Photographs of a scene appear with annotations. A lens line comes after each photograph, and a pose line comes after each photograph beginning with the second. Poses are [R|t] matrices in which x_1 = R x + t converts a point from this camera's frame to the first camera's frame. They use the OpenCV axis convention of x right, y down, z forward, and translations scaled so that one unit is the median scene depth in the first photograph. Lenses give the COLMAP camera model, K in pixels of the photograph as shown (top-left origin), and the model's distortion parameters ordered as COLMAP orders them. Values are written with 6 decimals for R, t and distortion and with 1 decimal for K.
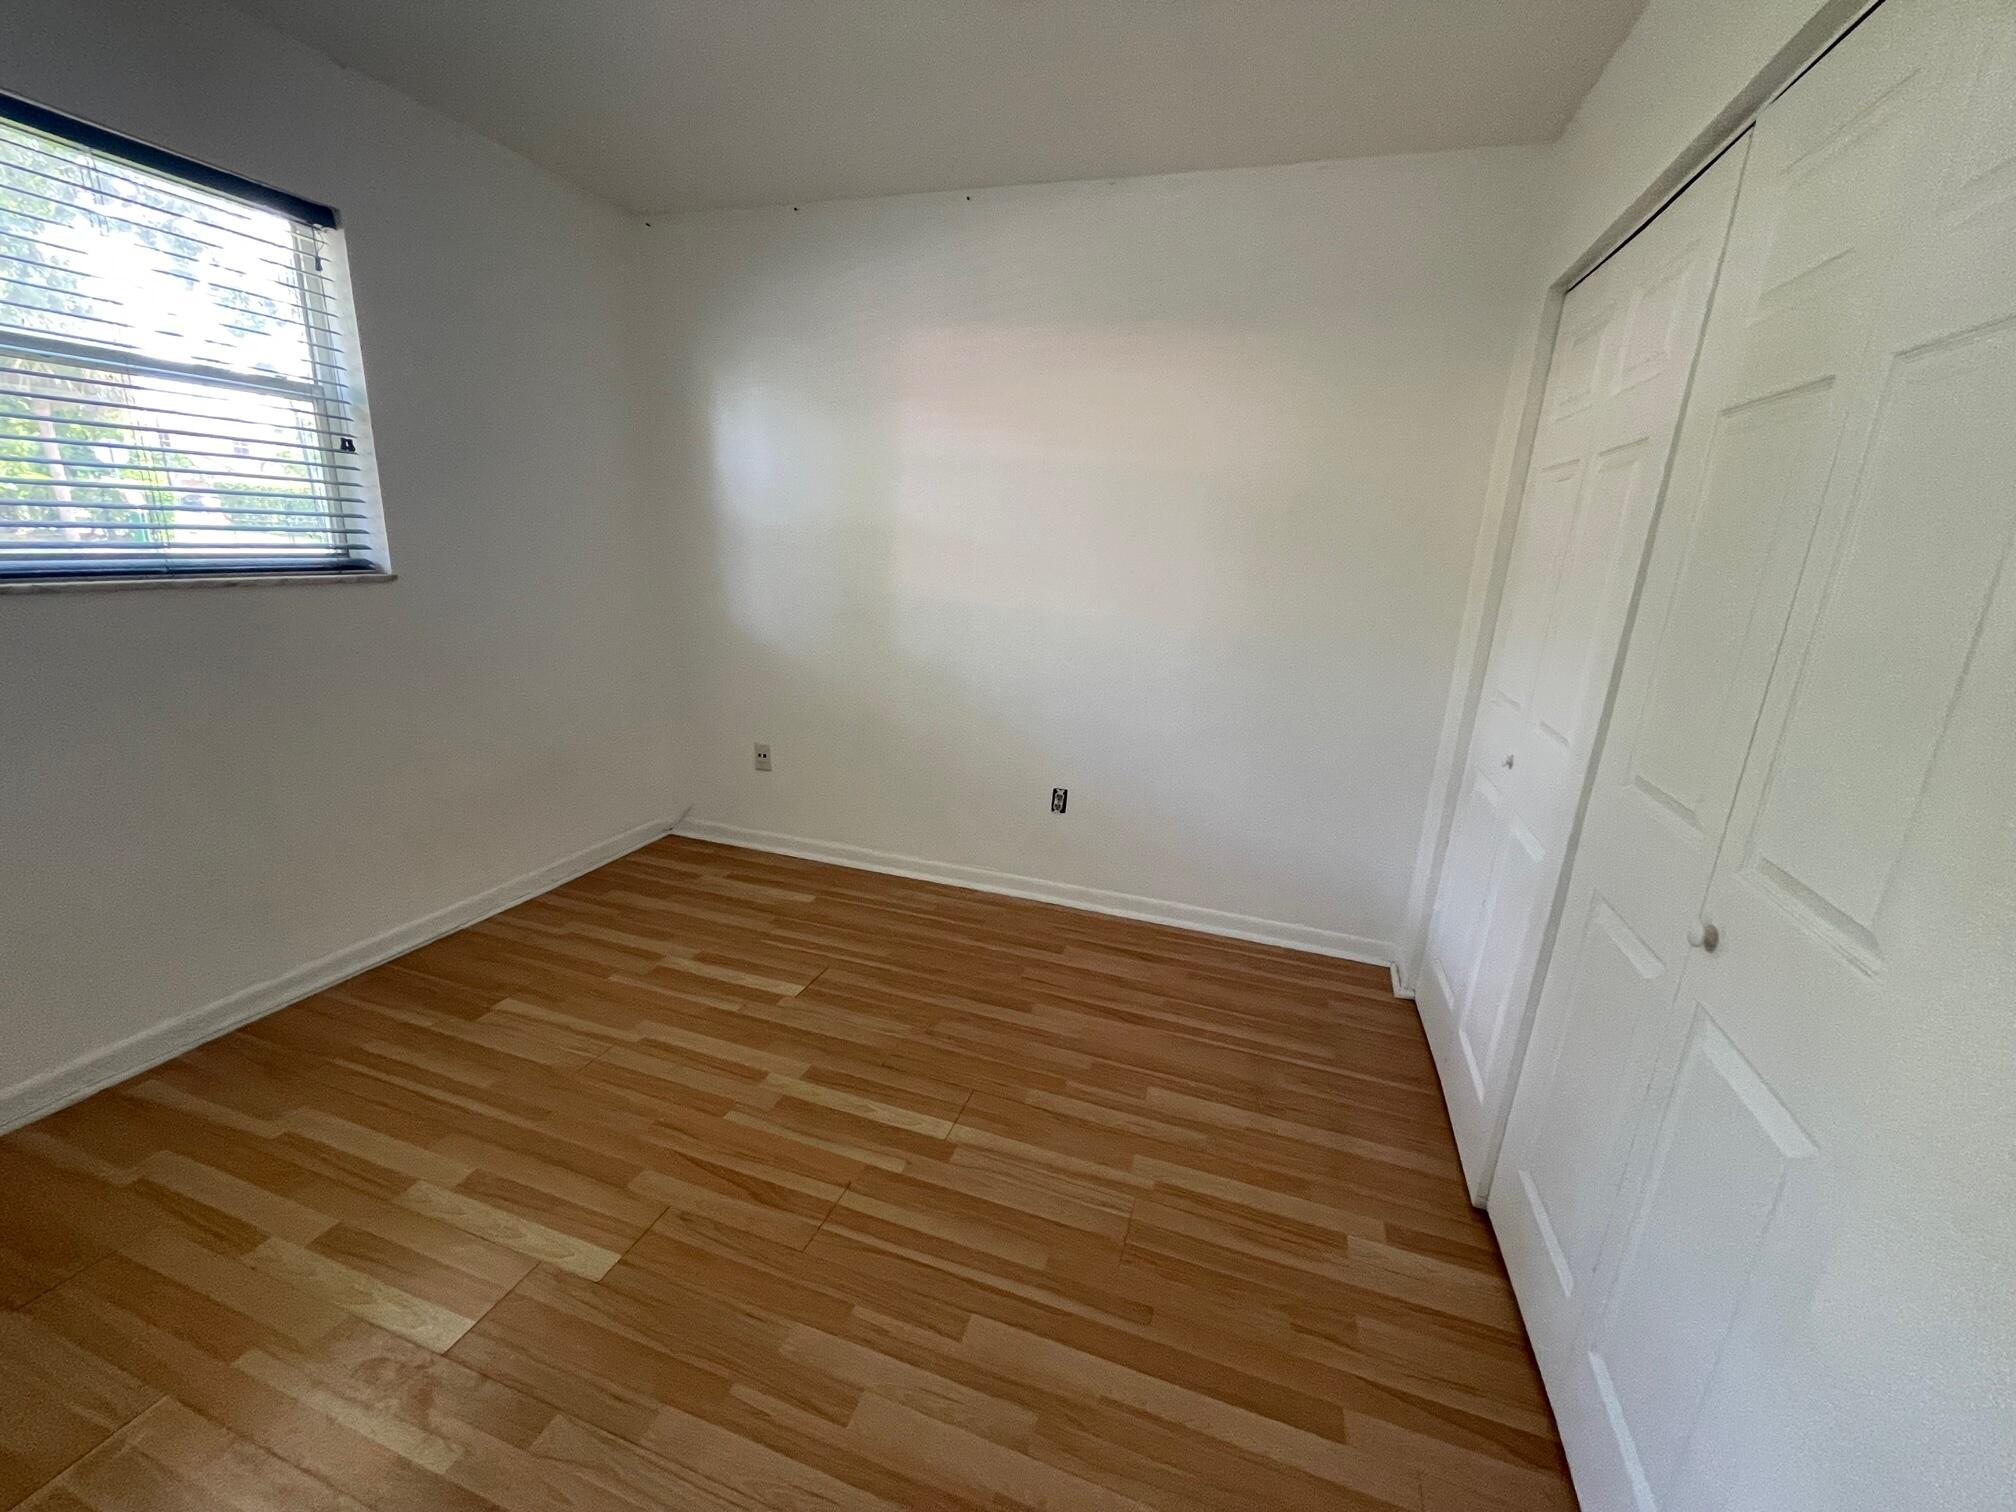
lens RADIAL K [[816.3, 0, 1008.7], [0, 816.3, 758.5], [0, 0, 1]] dist [-0.008997, 0.000310]
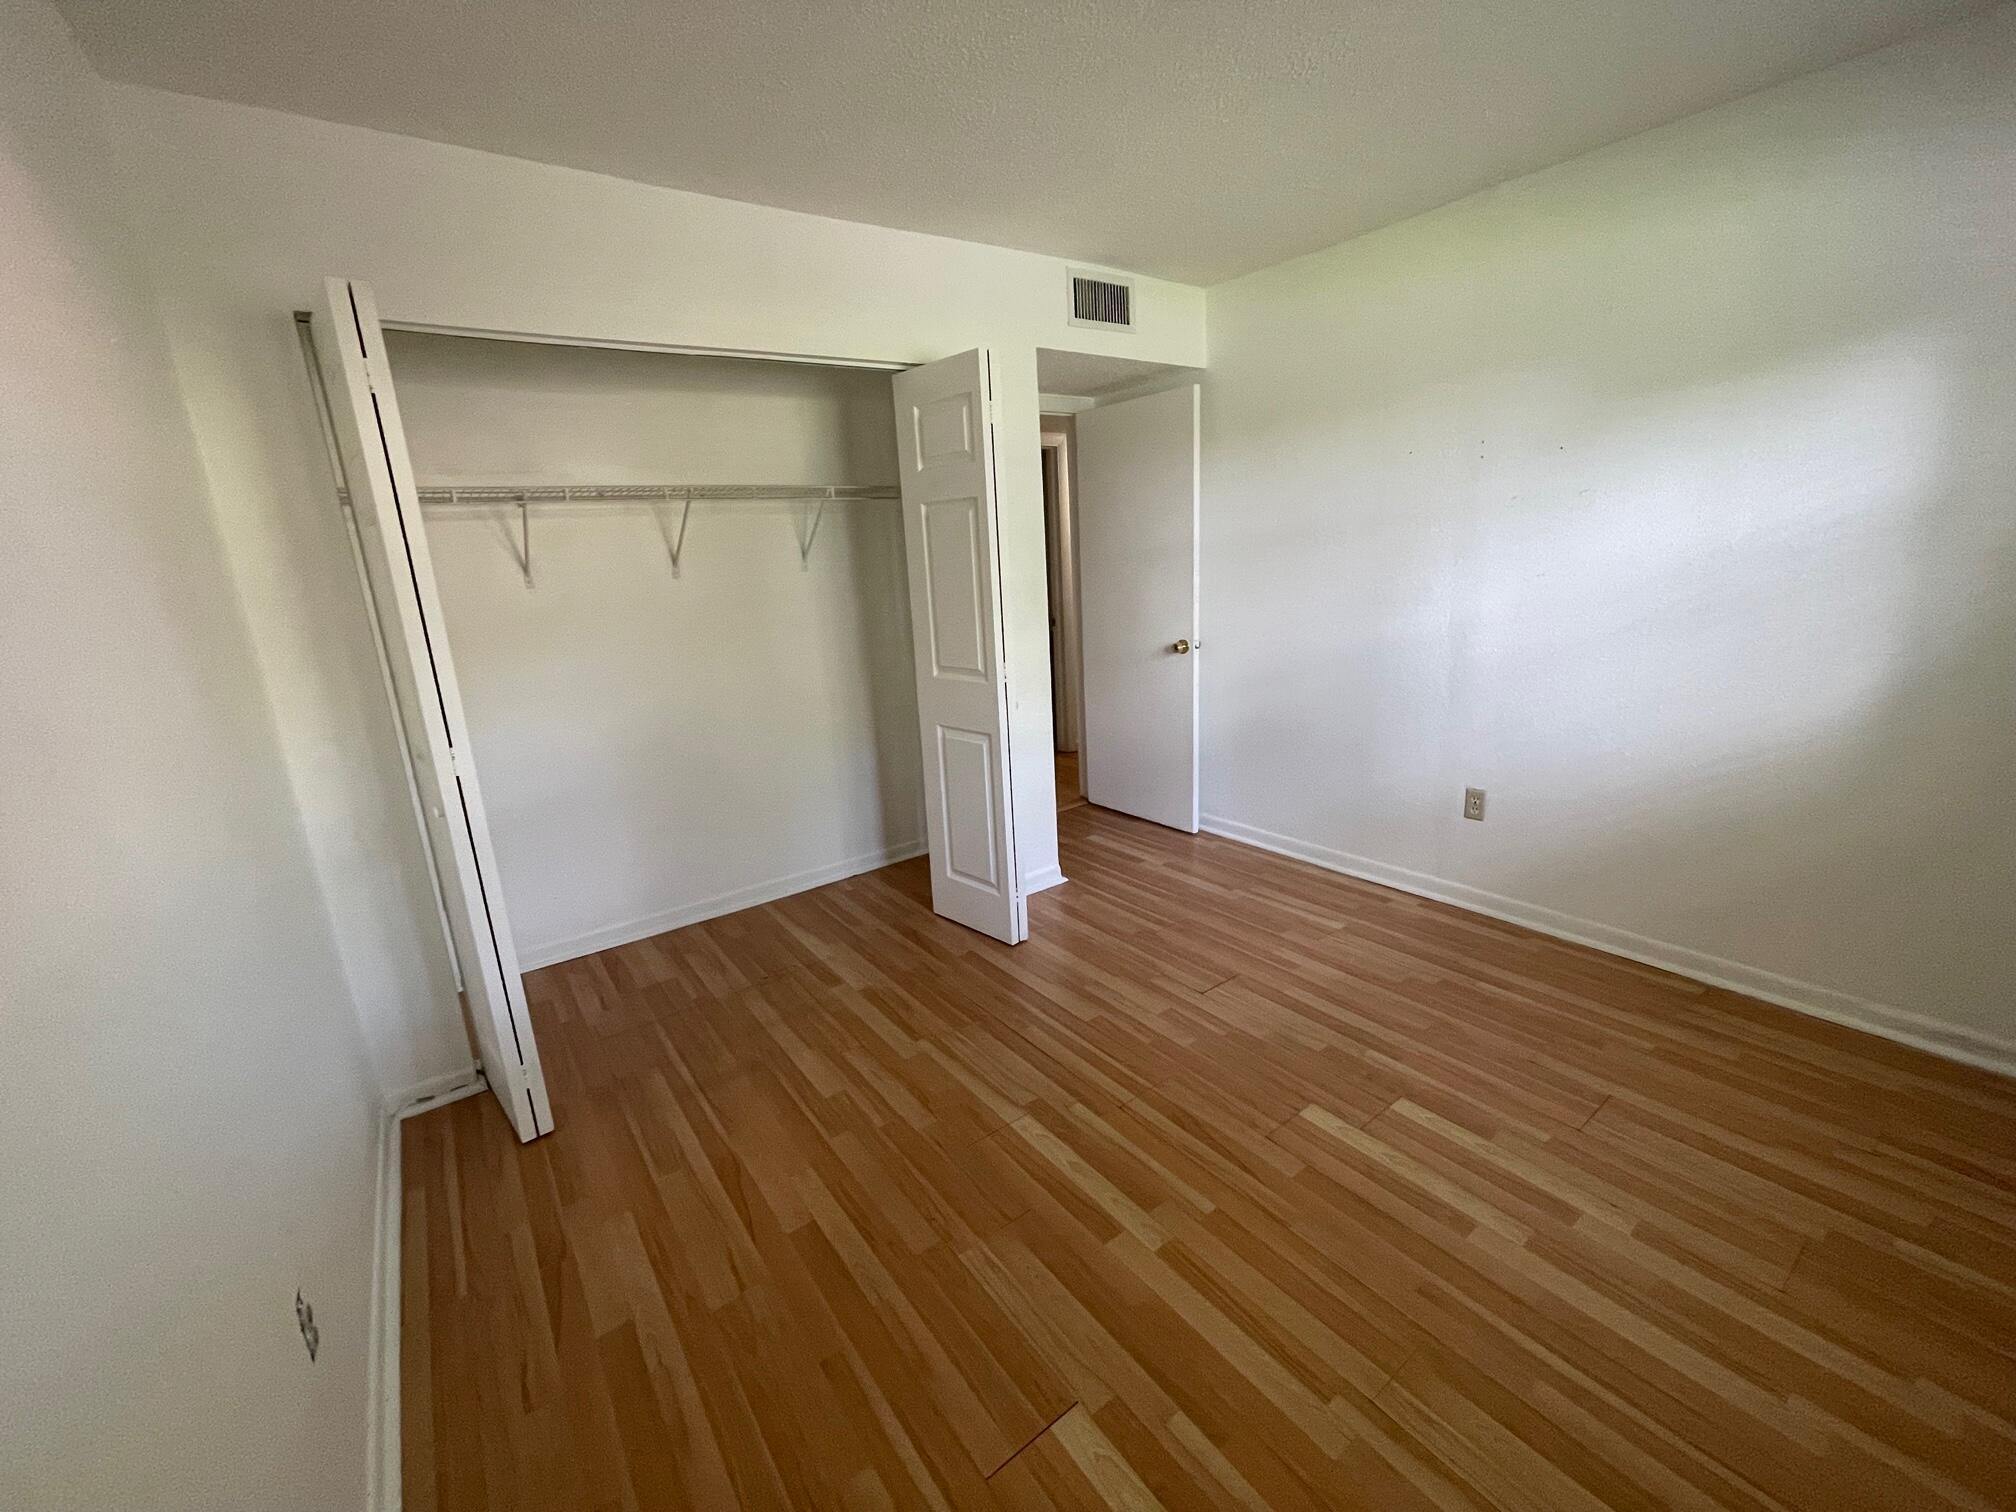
lens RADIAL K [[816.3, 0, 1012.2], [0, 816.3, 755.0], [0, 0, 1]] dist [-0.008997, 0.000310]
pose [[-0.815815, -0.149212, 0.558733, -0.588078], [0.161186, 0.869189, 0.467471, -0.466065], [-0.555397, 0.471429, -0.685047, 1.486559]]
